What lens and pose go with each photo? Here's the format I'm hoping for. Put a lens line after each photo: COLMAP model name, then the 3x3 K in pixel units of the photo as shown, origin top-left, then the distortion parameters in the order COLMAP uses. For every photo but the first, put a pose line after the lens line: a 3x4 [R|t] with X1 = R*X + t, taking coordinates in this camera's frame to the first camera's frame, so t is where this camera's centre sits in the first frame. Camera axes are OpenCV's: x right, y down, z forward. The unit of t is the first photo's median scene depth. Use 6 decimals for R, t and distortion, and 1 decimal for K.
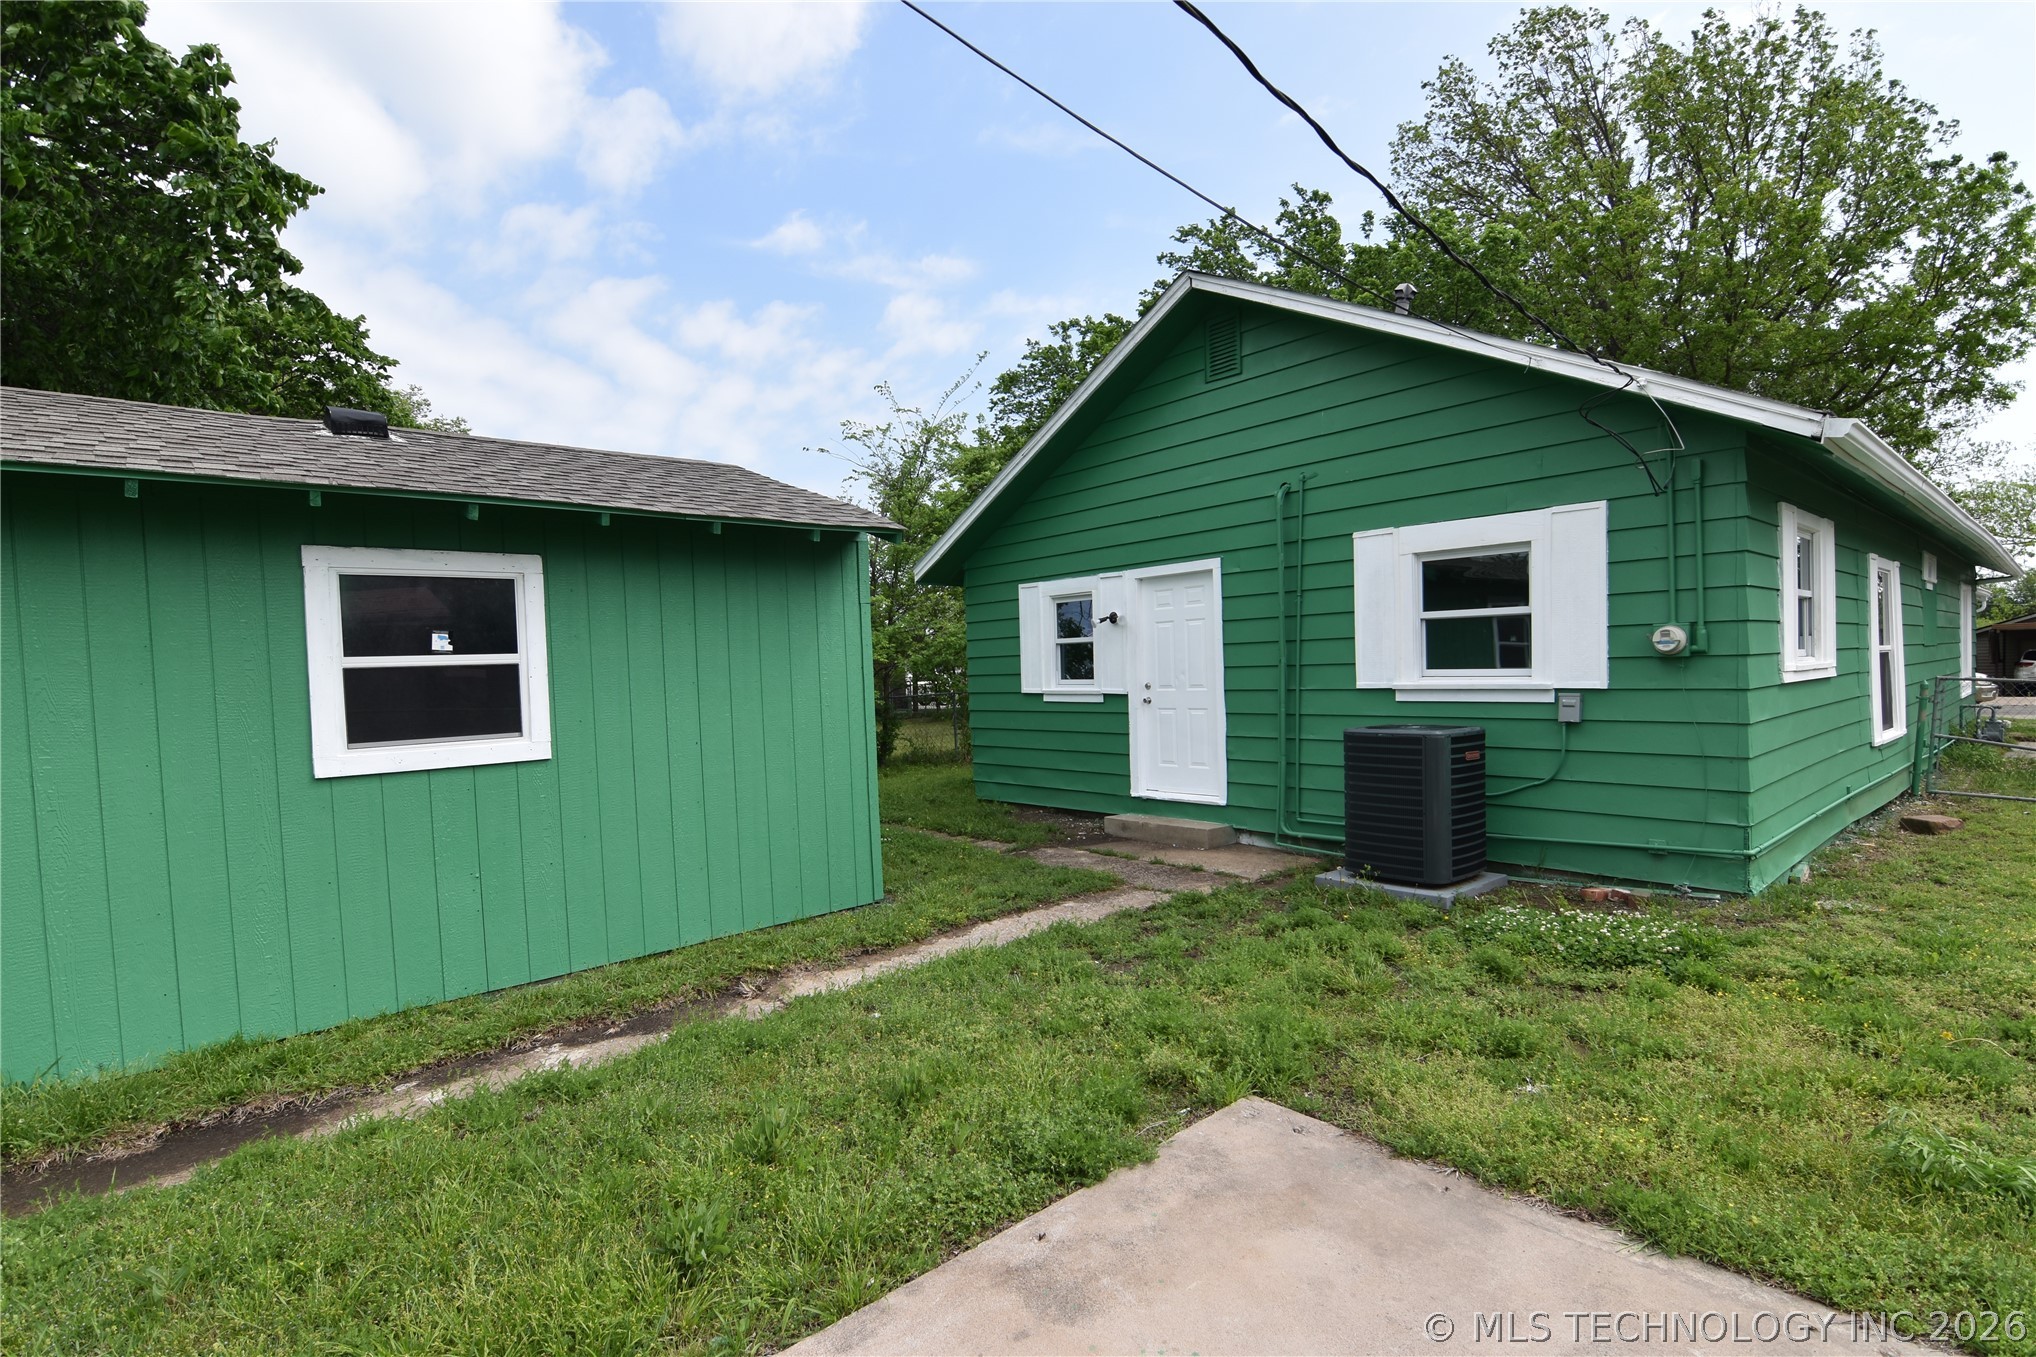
lens RADIAL K [[959.2, 0, 1018.0], [0, 959.2, 678.5], [0, 0, 1]] dist [-0.000950, -0.000426]
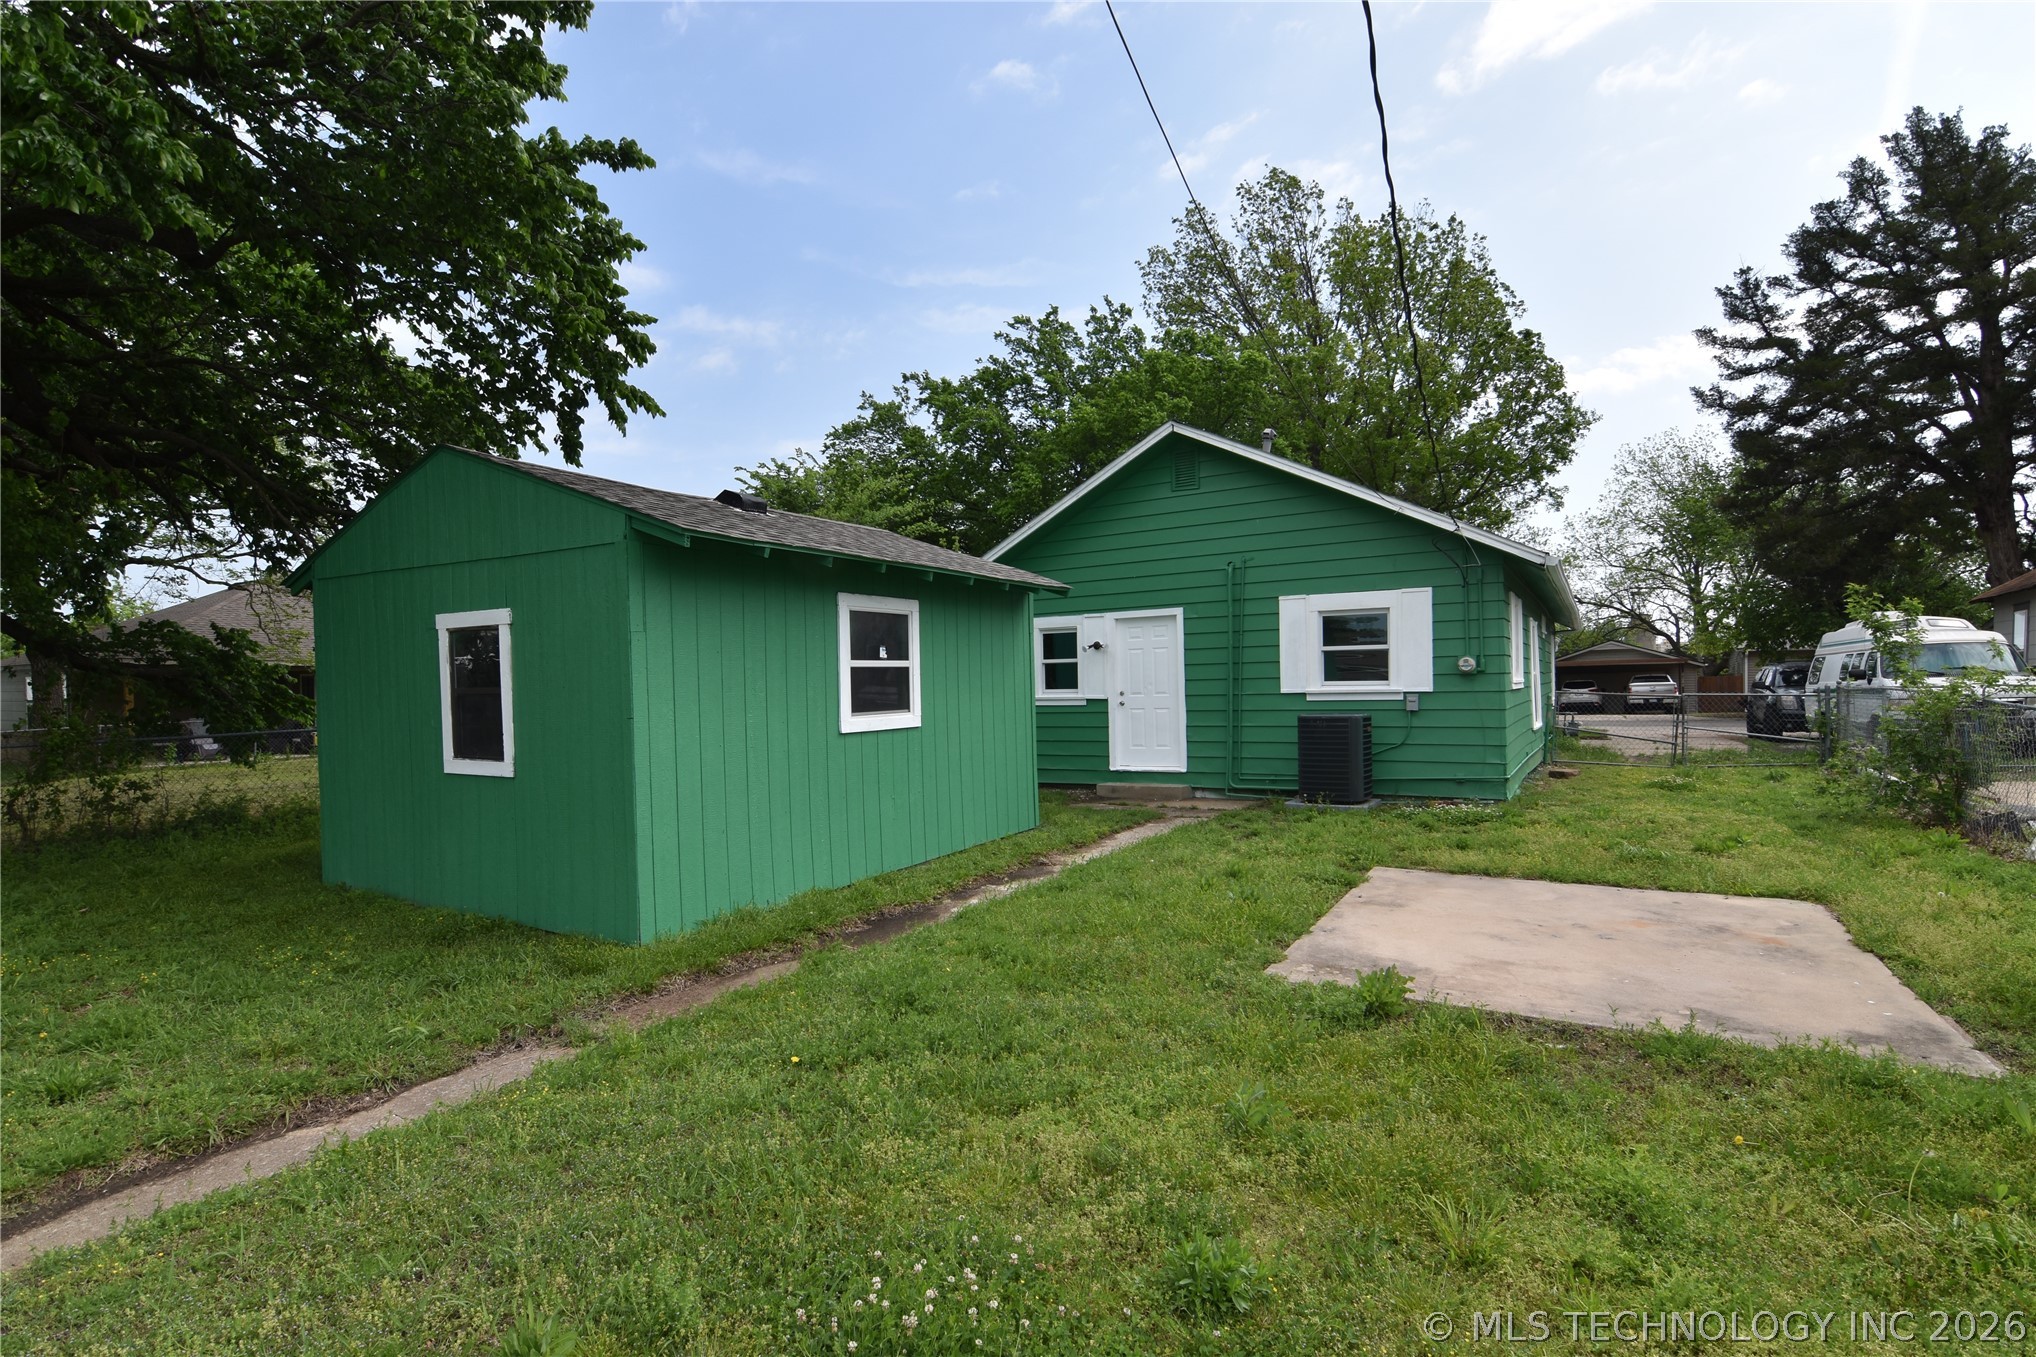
lens RADIAL K [[984.4, 0, 1018.0], [0, 984.4, 678.5], [0, 0, 1]] dist [0.070145, -0.000041]
pose [[0.944763, 0.011585, 0.327551, -0.642171], [-0.002196, 0.999576, -0.029019, 0.036984], [-0.327748, 0.026696, 0.944388, -0.448060]]
